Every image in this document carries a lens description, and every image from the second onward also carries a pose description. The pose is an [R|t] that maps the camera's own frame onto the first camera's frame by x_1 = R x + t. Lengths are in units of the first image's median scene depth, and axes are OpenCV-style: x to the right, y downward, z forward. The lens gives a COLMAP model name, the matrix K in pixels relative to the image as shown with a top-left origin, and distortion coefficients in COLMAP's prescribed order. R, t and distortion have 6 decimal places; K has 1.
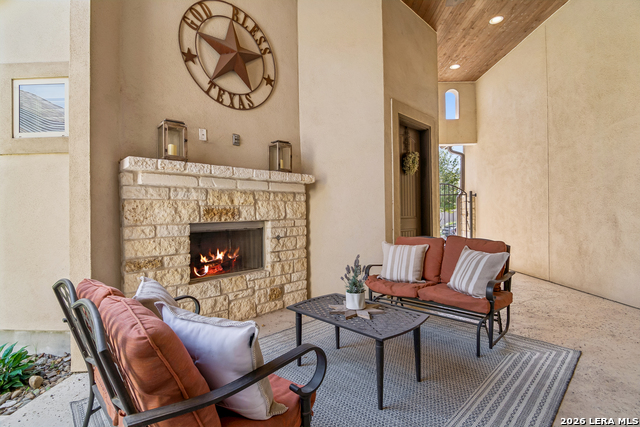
lens RADIAL K [[310.8, 0, 319.8], [0, 310.8, 211.2], [0, 0, 1]] dist [-0.003856, -0.005531]
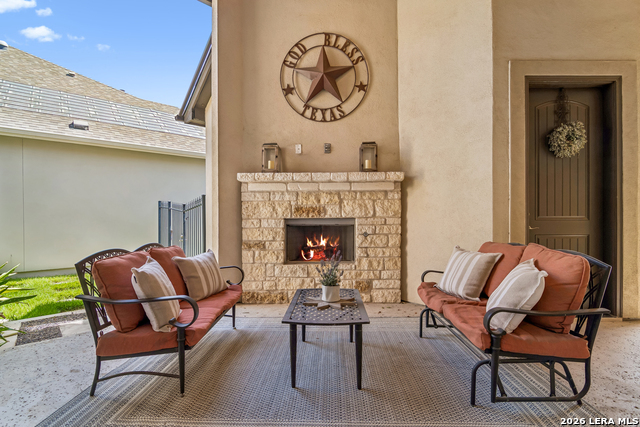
lens RADIAL K [[310.8, 0, 317.3], [0, 310.8, 217.0], [0, 0, 1]] dist [-0.003856, -0.005531]
pose [[0.691909, 0.015050, -0.721828, 0.543682], [-0.001820, 0.999816, 0.019101, 0.006434], [0.721982, -0.011902, 0.691809, 0.159330]]
